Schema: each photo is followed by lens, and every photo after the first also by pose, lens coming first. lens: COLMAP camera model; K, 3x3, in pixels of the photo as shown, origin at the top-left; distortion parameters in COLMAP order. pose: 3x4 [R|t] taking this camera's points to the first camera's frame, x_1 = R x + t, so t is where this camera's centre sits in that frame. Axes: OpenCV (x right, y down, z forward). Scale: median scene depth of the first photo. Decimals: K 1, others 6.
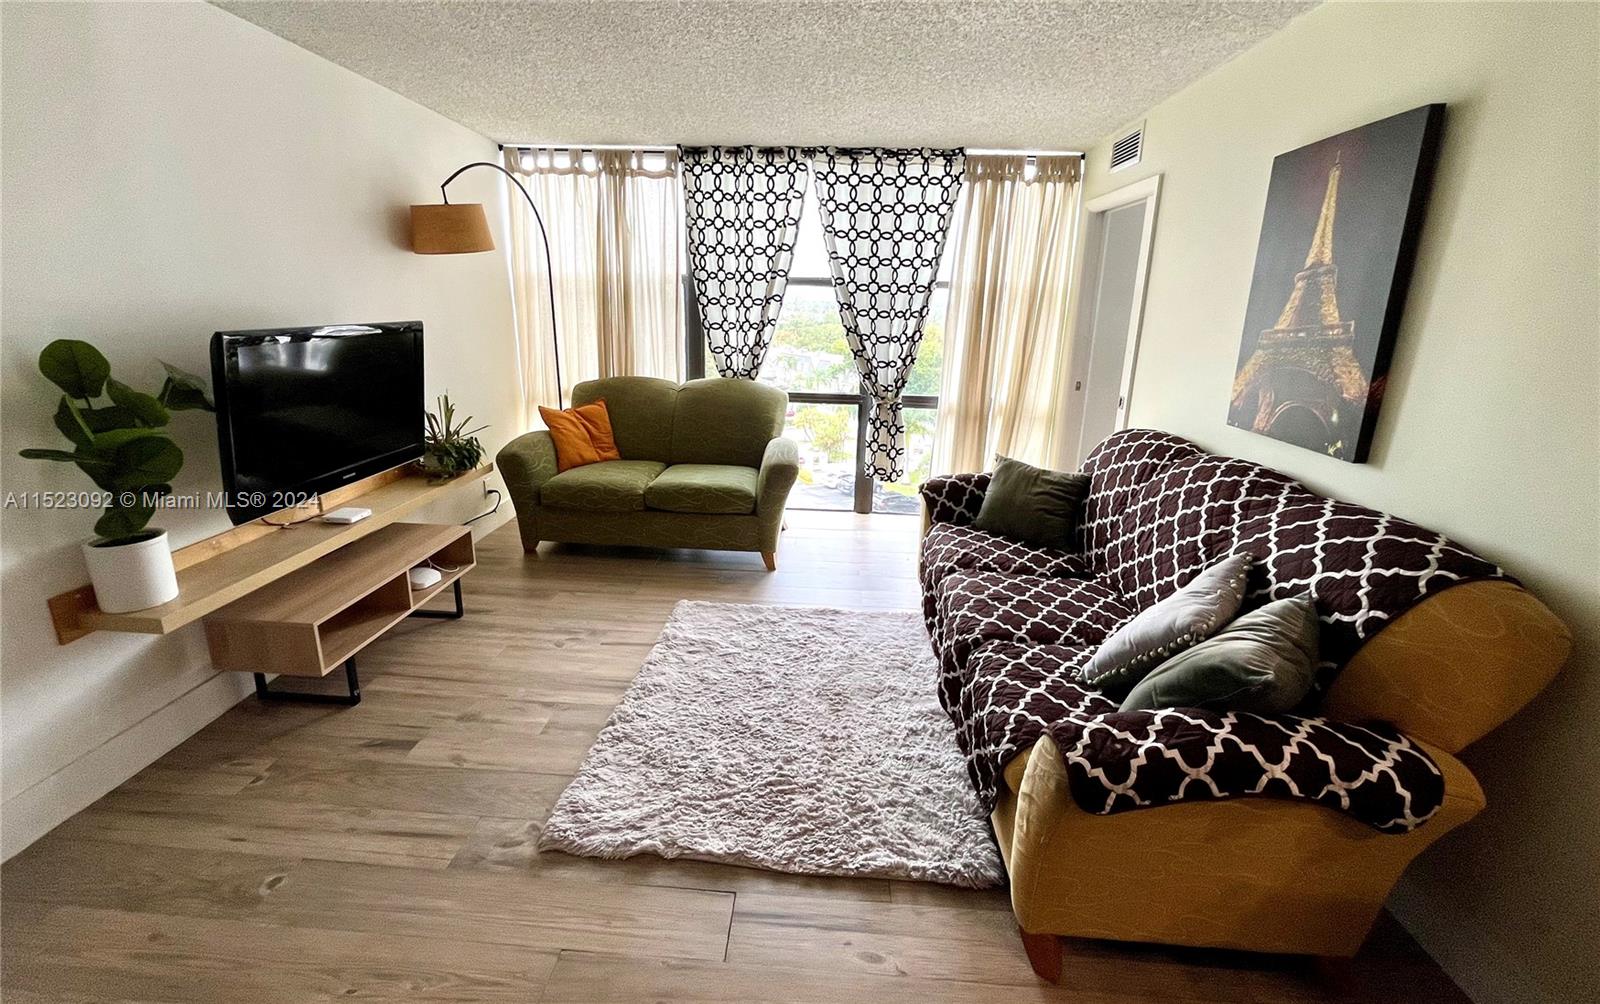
lens RADIAL K [[655.9, 0, 782.9], [0, 655.9, 470.9], [0, 0, 1]] dist [-0.002152, -0.000527]
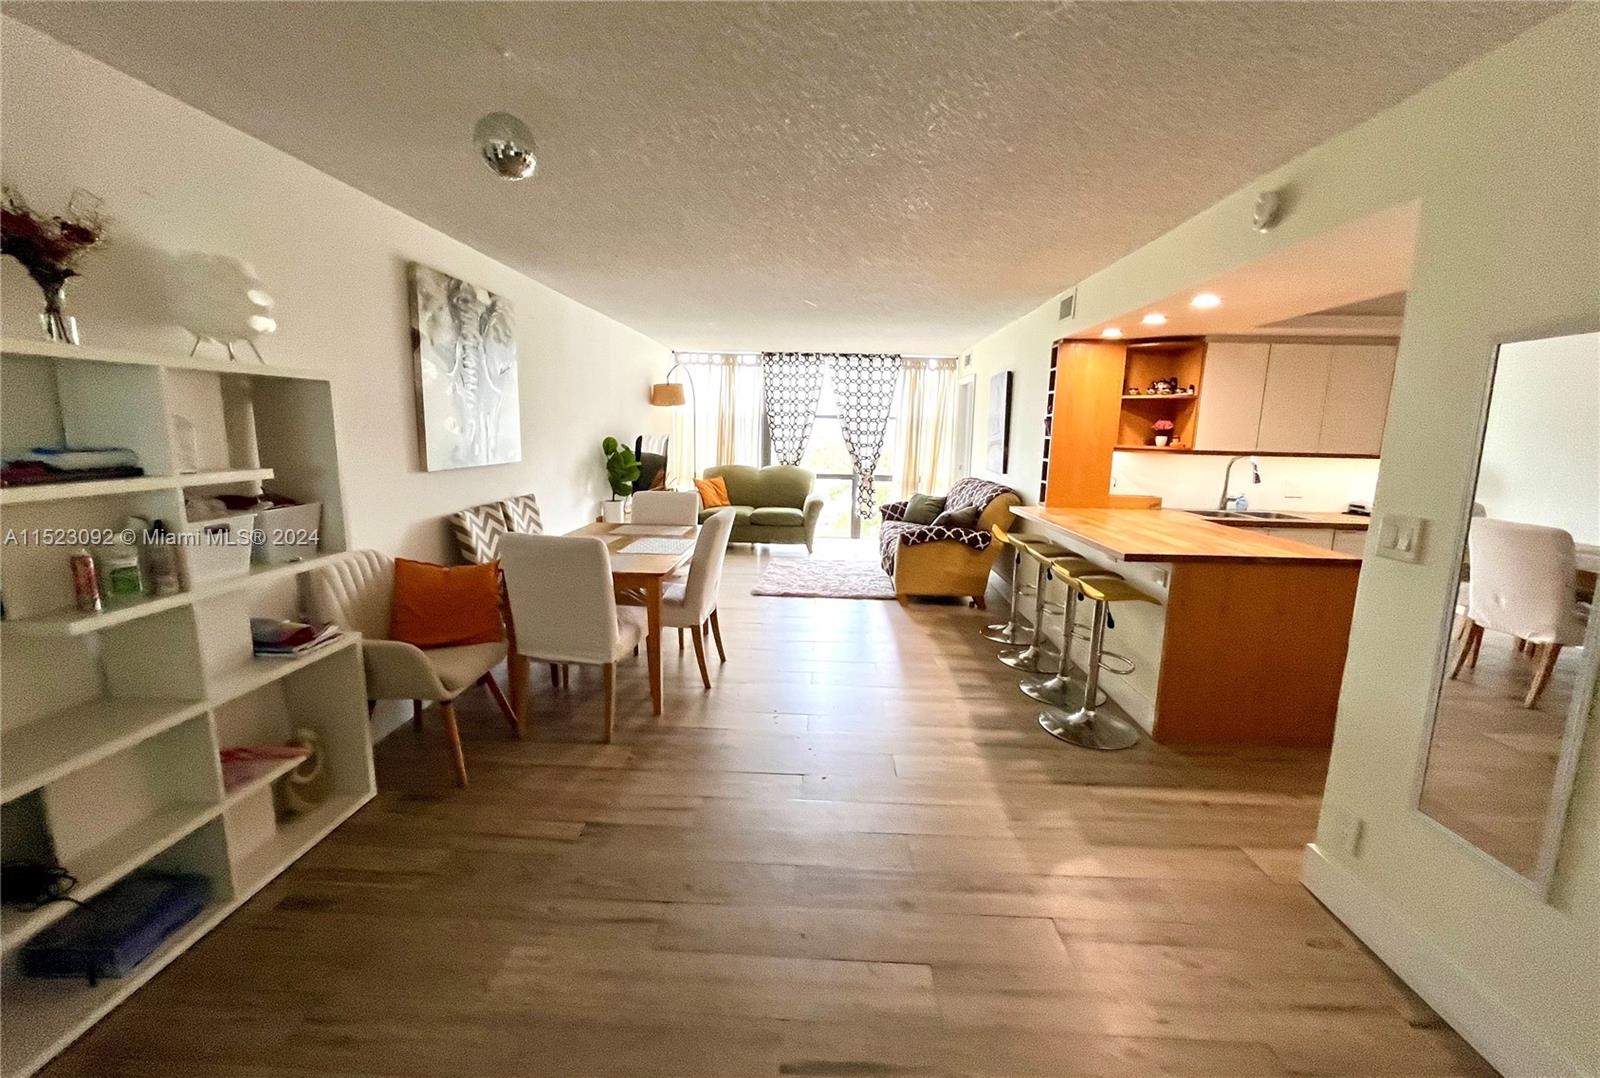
lens RADIAL K [[658.0, 0, 800.0], [0, 658.0, 539.0], [0, 0, 1]] dist [-0.000238, -0.000035]
pose [[0.999564, -0.005994, 0.028912, -0.102514], [0.008530, 0.996048, -0.088408, 0.264034], [-0.028268, 0.088616, 0.995665, -0.981408]]
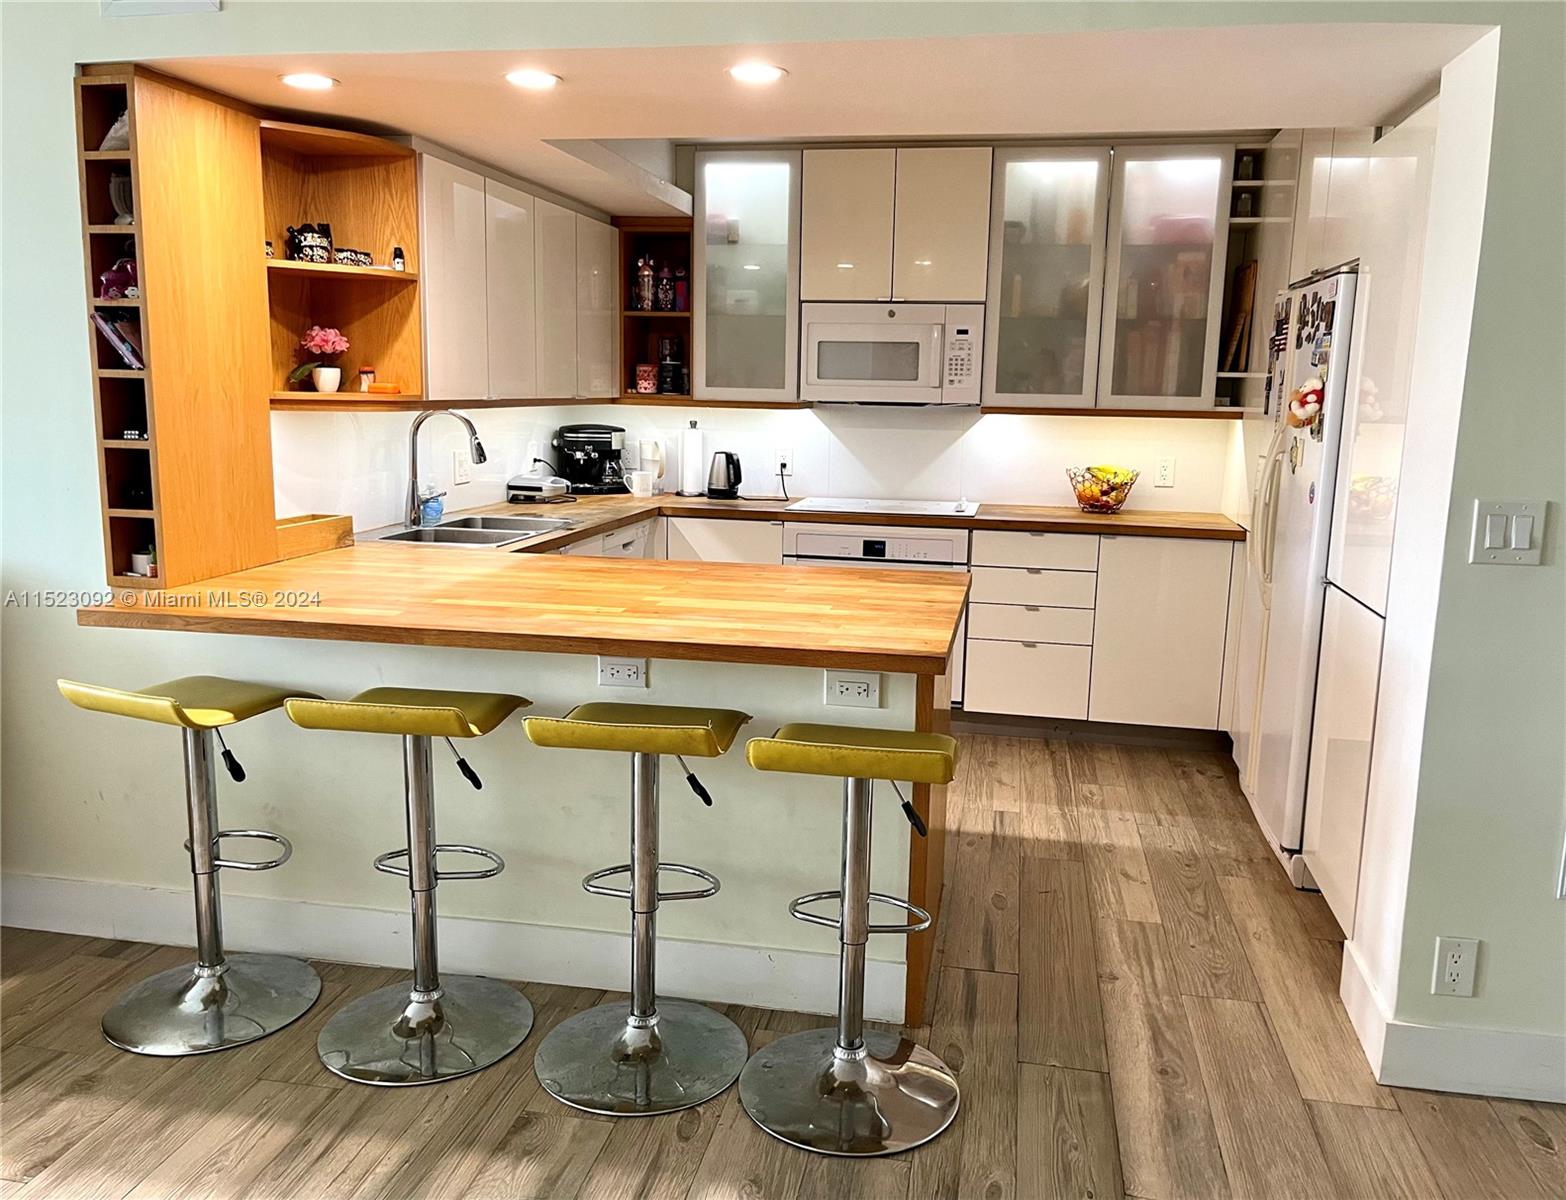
lens RADIAL K [[1222.0, 0, 822.8], [0, 1222.0, 584.4], [0, 0, 1]] dist [0.079717, -0.110411]
pose [[0.102249, -0.182900, 0.977800, -0.294445], [0.232916, 0.960030, 0.155220, 0.079065], [-0.967107, 0.211874, 0.140762, -0.289791]]
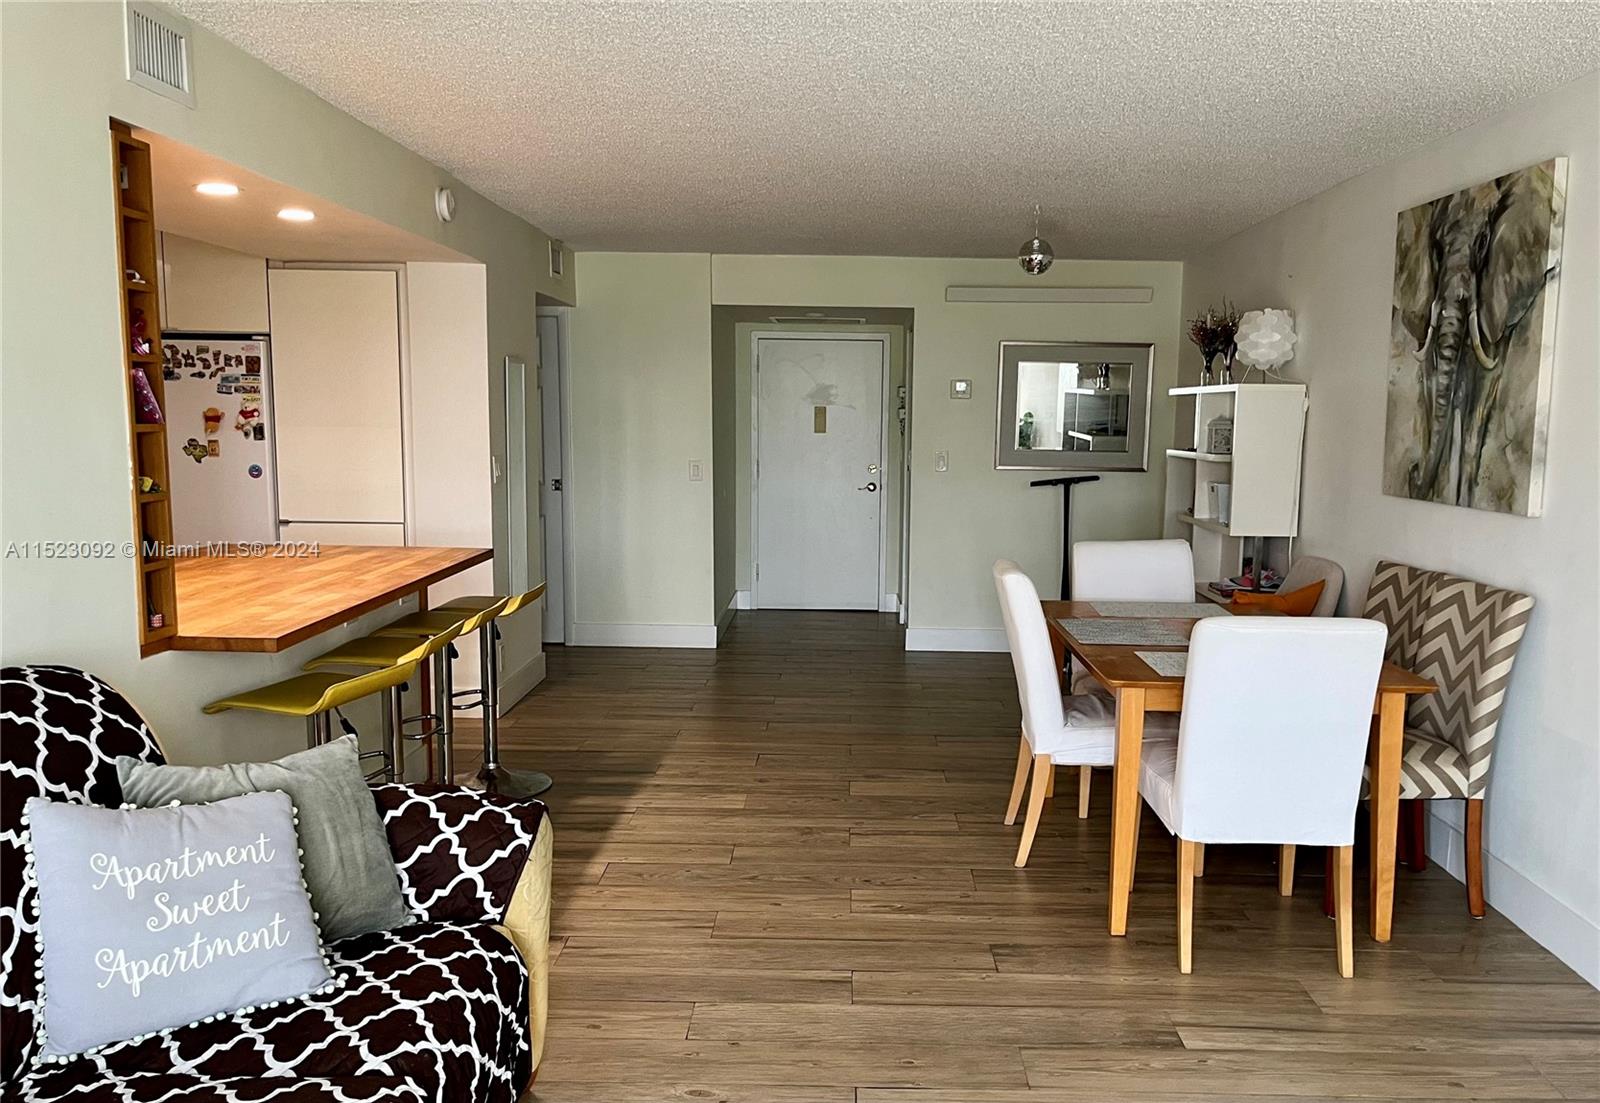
lens RADIAL K [[1264.6, 0, 832.3], [0, 1264.6, 572.0], [0, 0, 1]] dist [0.074225, -0.102322]
pose [[-0.997762, -0.025610, -0.061761, 0.029845], [-0.046934, 0.926173, 0.374167, -0.239891], [0.047619, 0.376229, -0.925302, 0.914356]]
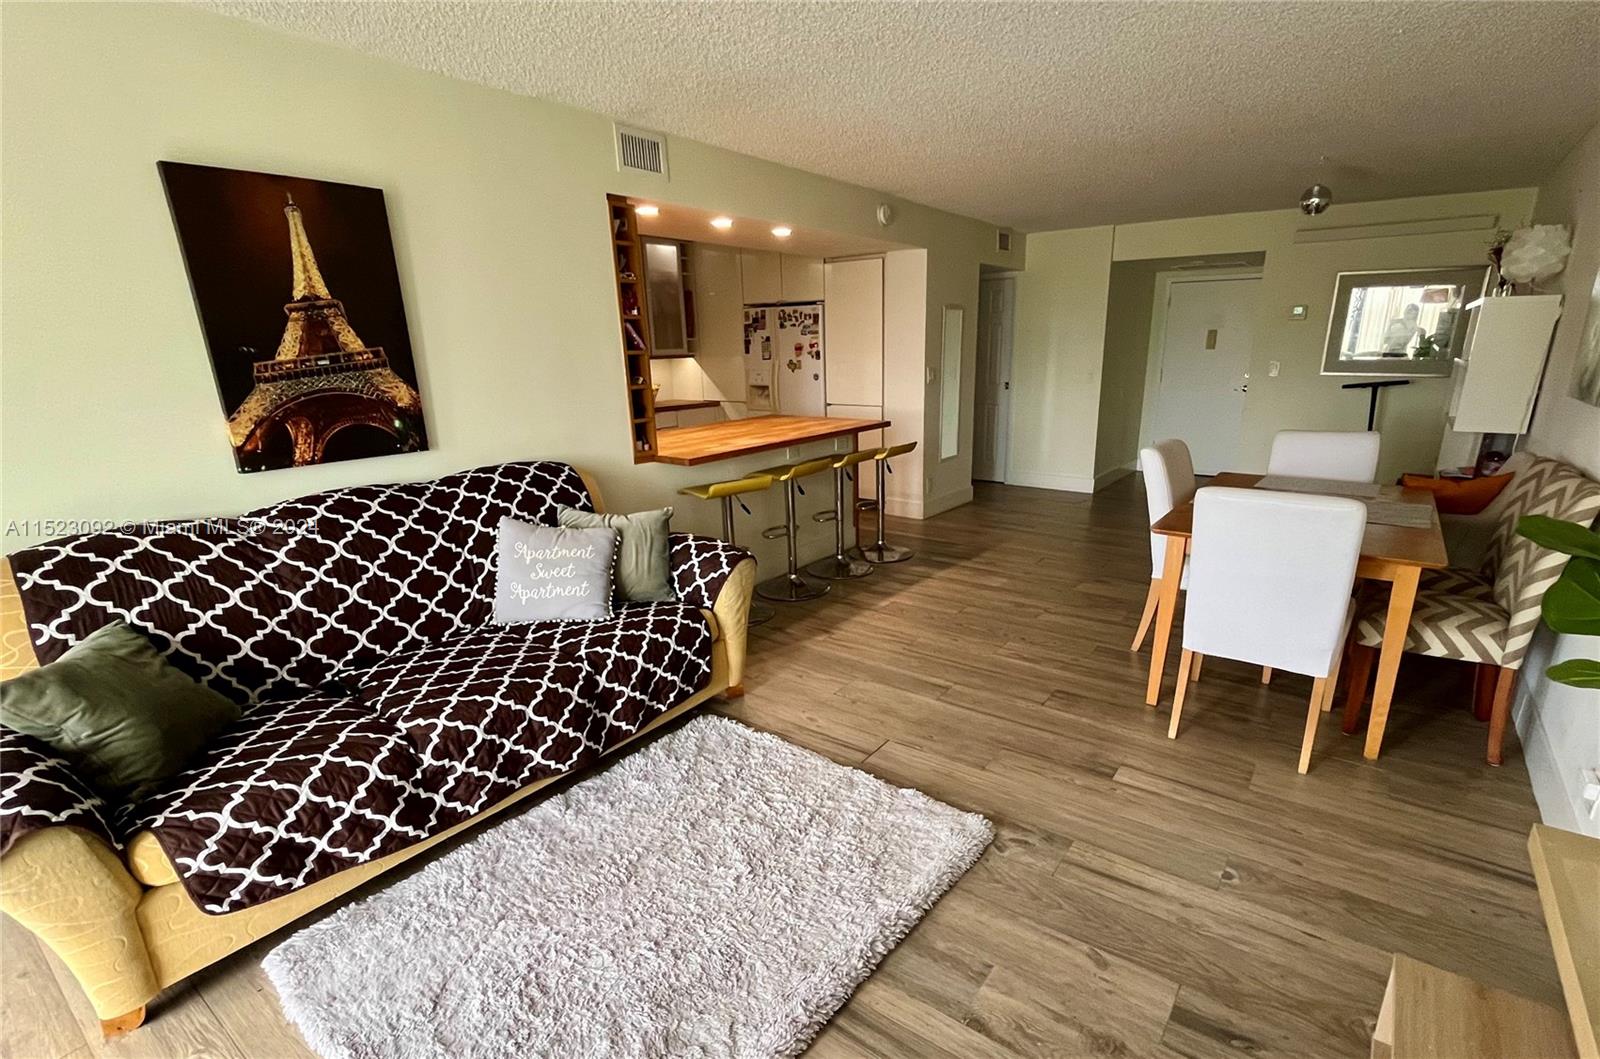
lens RADIAL K [[738.7, 0, 839.9], [0, 738.7, 580.1], [0, 0, 1]] dist [-0.000871, -0.001135]
pose [[-0.853083, -0.167107, 0.494293, -0.314437], [0.131107, 0.848284, 0.513055, -0.211987], [-0.505036, 0.502484, -0.701747, 0.814262]]
